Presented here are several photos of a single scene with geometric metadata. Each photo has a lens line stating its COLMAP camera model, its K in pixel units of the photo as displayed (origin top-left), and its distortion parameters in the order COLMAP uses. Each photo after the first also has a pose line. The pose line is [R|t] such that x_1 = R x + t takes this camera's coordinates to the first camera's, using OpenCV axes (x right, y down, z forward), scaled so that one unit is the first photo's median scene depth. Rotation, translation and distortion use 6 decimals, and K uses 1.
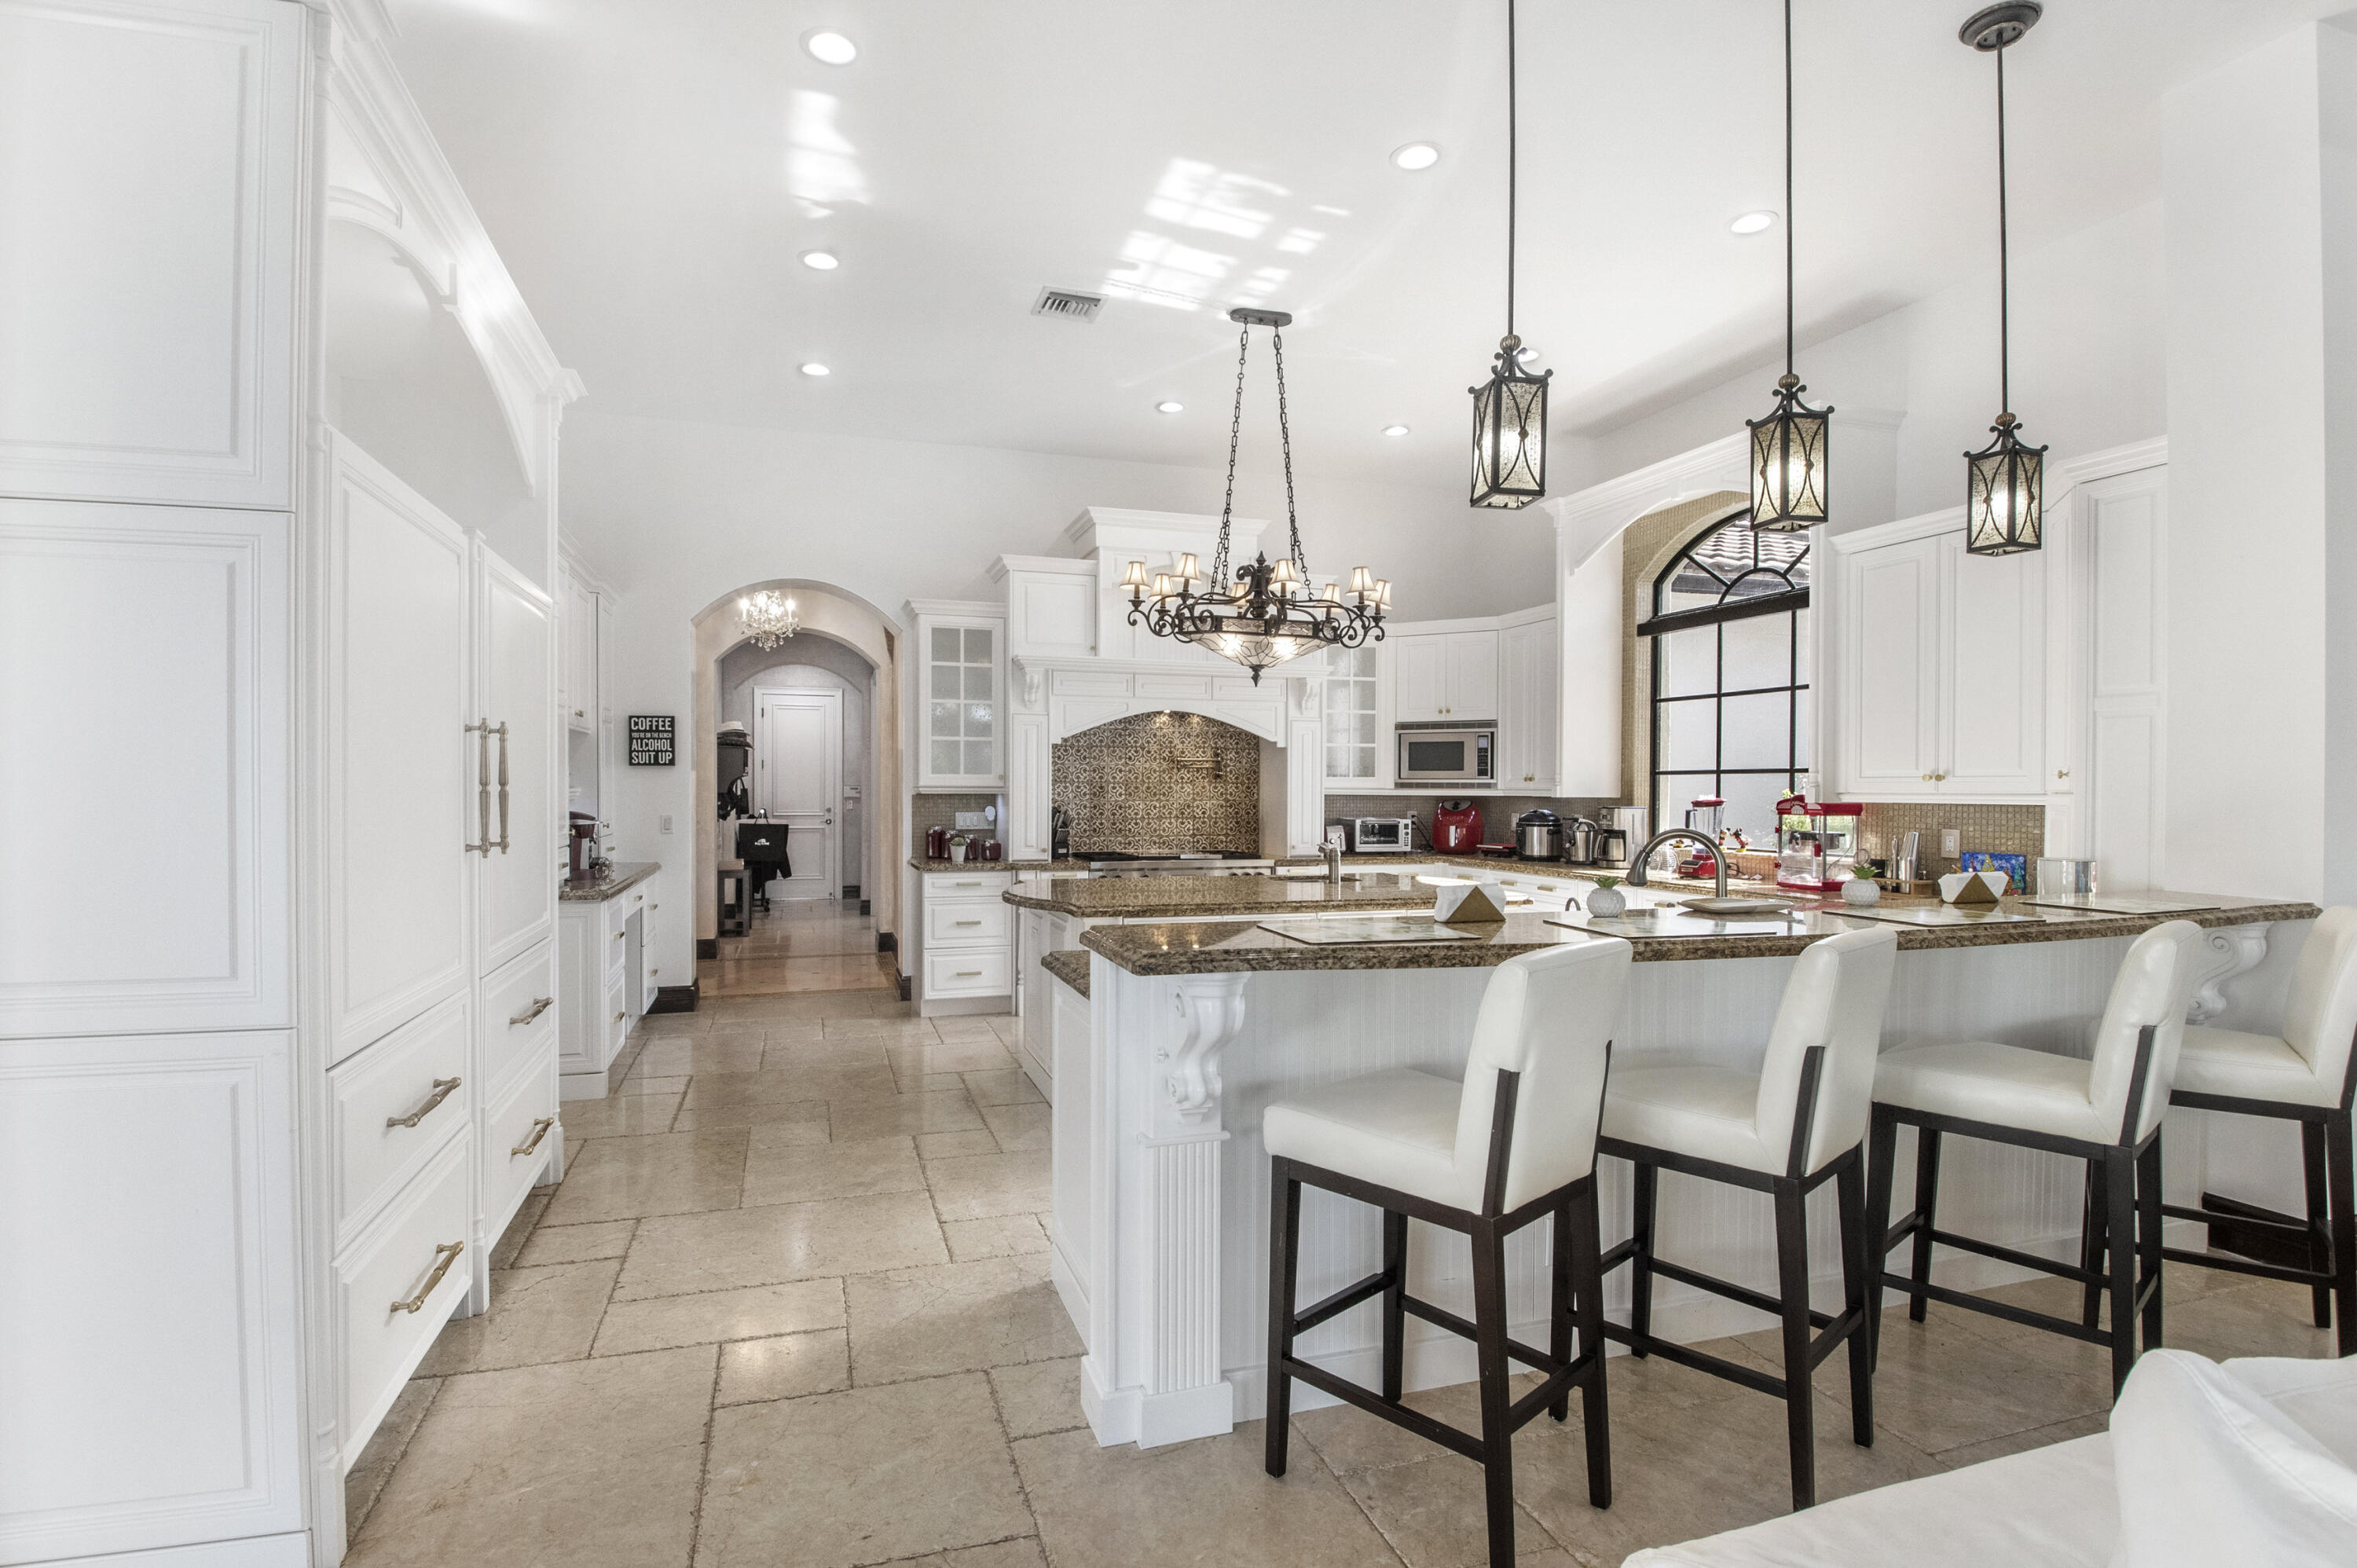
lens RADIAL K [[1094.0, 0, 1141.2], [0, 1094.0, 781.5], [0, 0, 1]] dist [-0.002895, -0.000336]
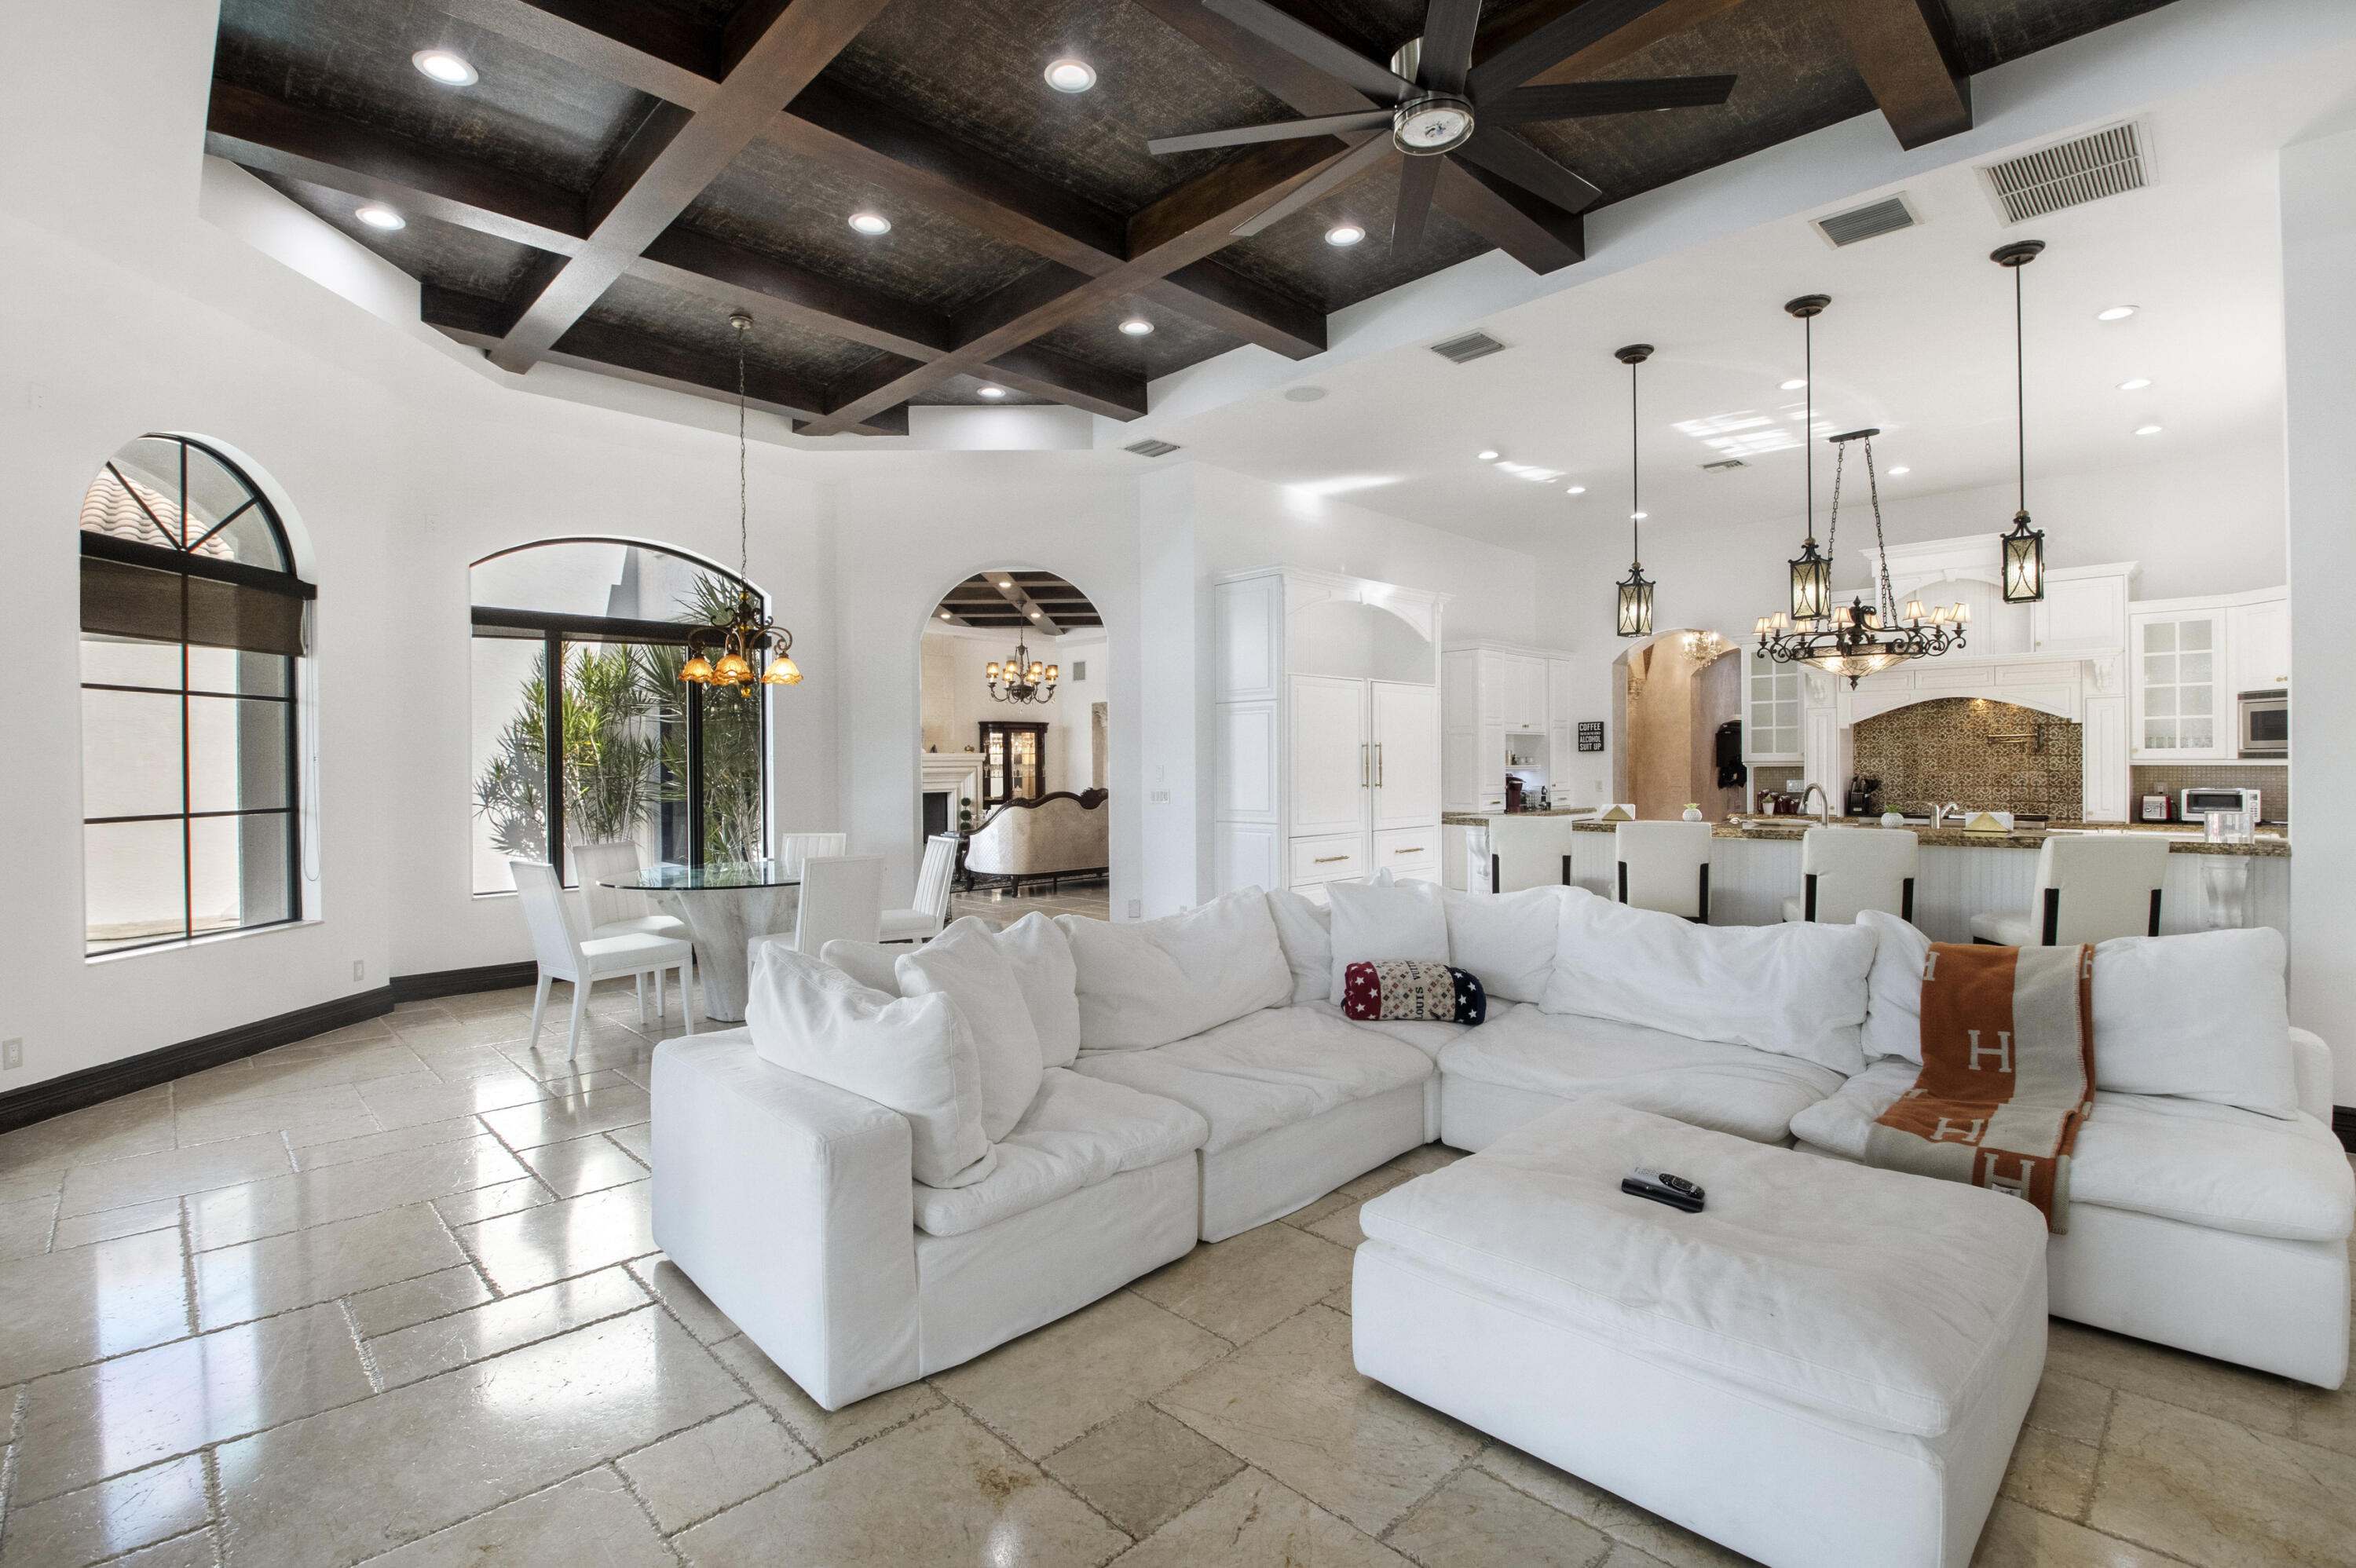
lens RADIAL K [[1076.6, 0, 1178.0], [0, 1076.6, 784.0], [0, 0, 1]] dist [0.003569, -0.021284]
pose [[0.473988, 0.007626, -0.880498, 0.690569], [0.011208, 0.999829, 0.014693, 0.004960], [0.880460, -0.016833, 0.473822, -0.347008]]
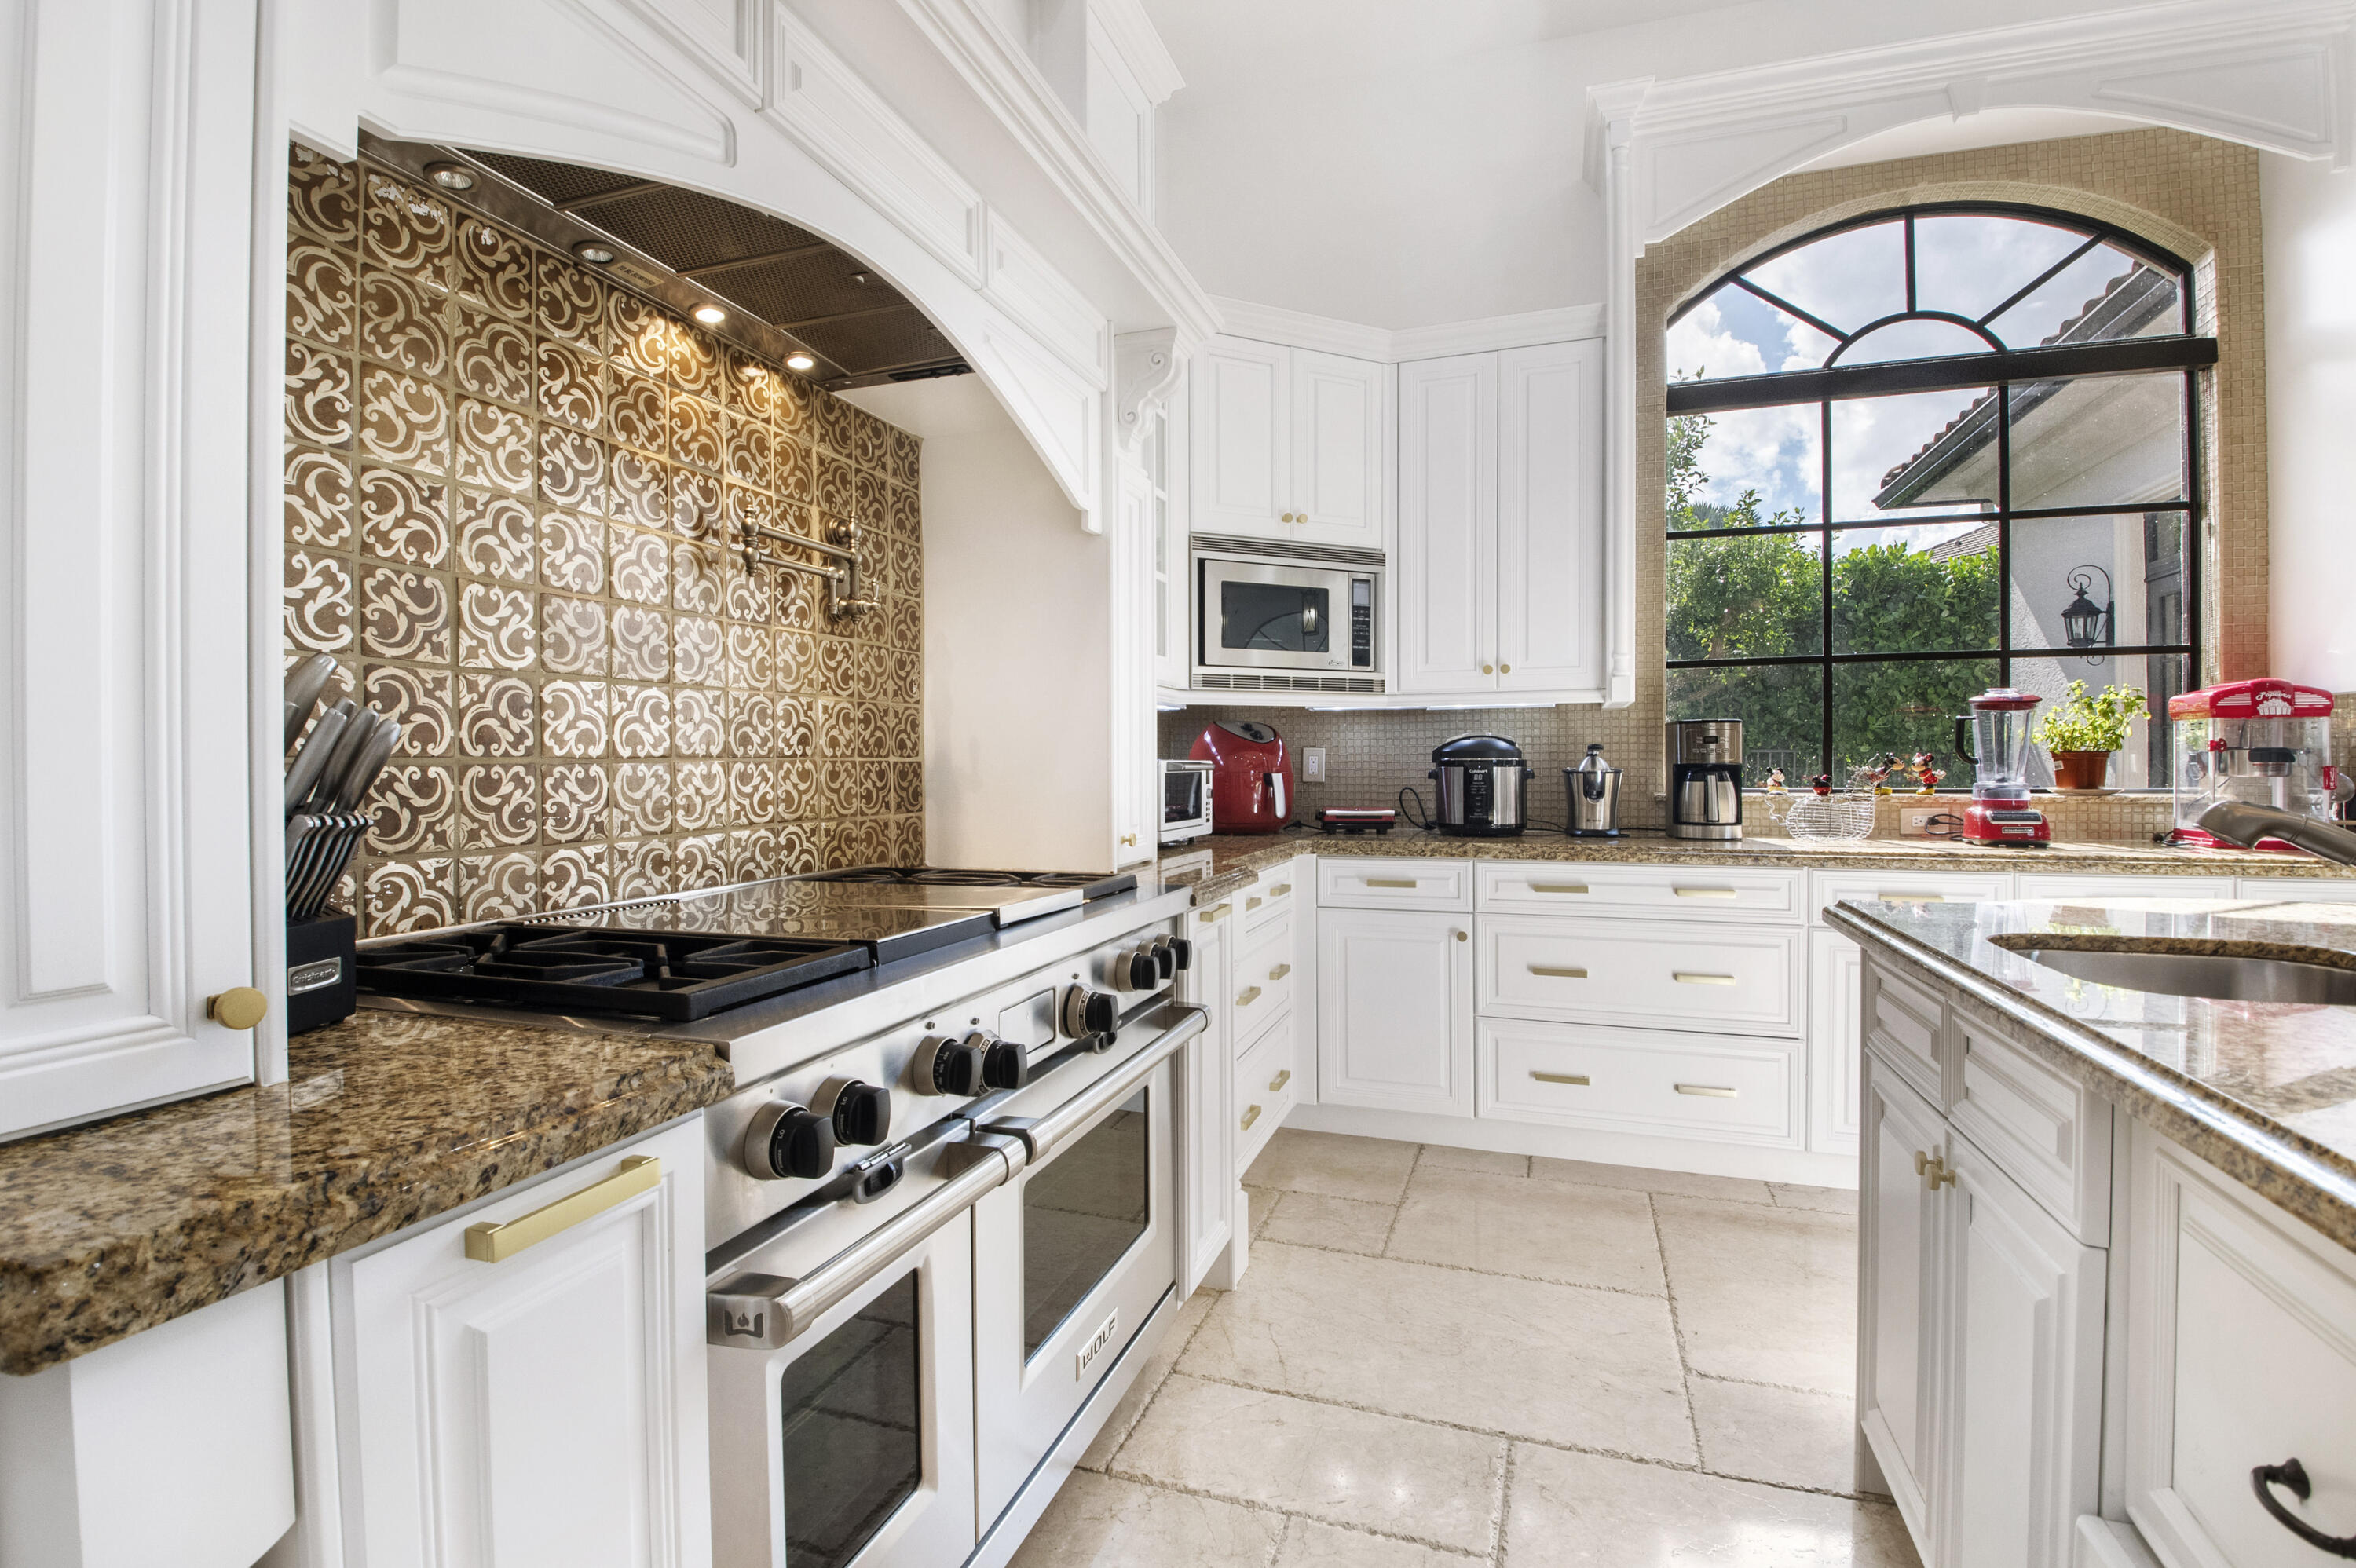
lens RADIAL K [[1076.6, 0, 1178.0], [0, 1076.6, 784.0], [0, 0, 1]] dist [0.003569, -0.021284]
pose [[0.590199, -0.024542, 0.806885, -0.118699], [0.003726, 0.999610, 0.027678, 0.035104], [-0.807249, -0.013329, 0.590060, 0.831579]]
